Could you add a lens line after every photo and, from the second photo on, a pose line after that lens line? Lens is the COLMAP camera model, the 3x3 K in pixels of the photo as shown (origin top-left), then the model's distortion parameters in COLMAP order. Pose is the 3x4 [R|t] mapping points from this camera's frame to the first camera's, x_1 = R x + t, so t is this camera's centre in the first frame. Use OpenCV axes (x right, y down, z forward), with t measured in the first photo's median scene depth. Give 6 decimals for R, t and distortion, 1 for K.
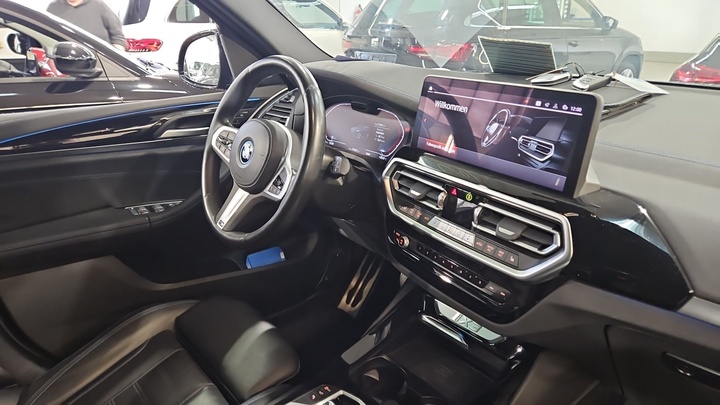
lens RADIAL K [[478.1, 0, 360.7], [0, 478.1, 200.3], [0, 0, 1]] dist [0.011323, 0.000464]
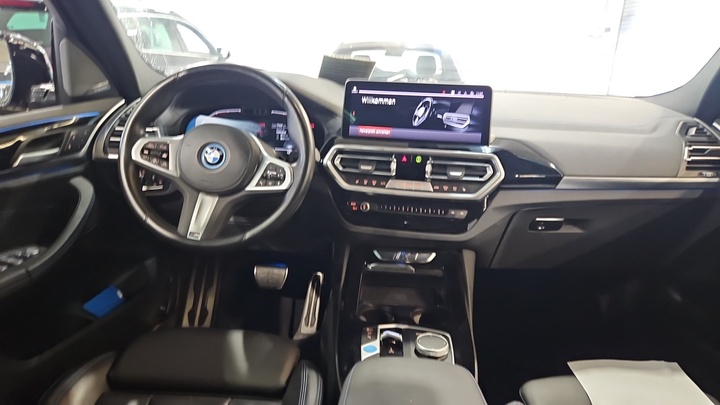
lens RADIAL K [[478.1, 0, 363.0], [0, 478.1, 204.6], [0, 0, 1]] dist [0.011323, 0.000464]
pose [[0.671104, -0.181197, 0.718879, -0.992420], [0.214499, 0.975656, 0.045675, 0.025088], [-0.709654, 0.123546, 0.693633, 0.130878]]
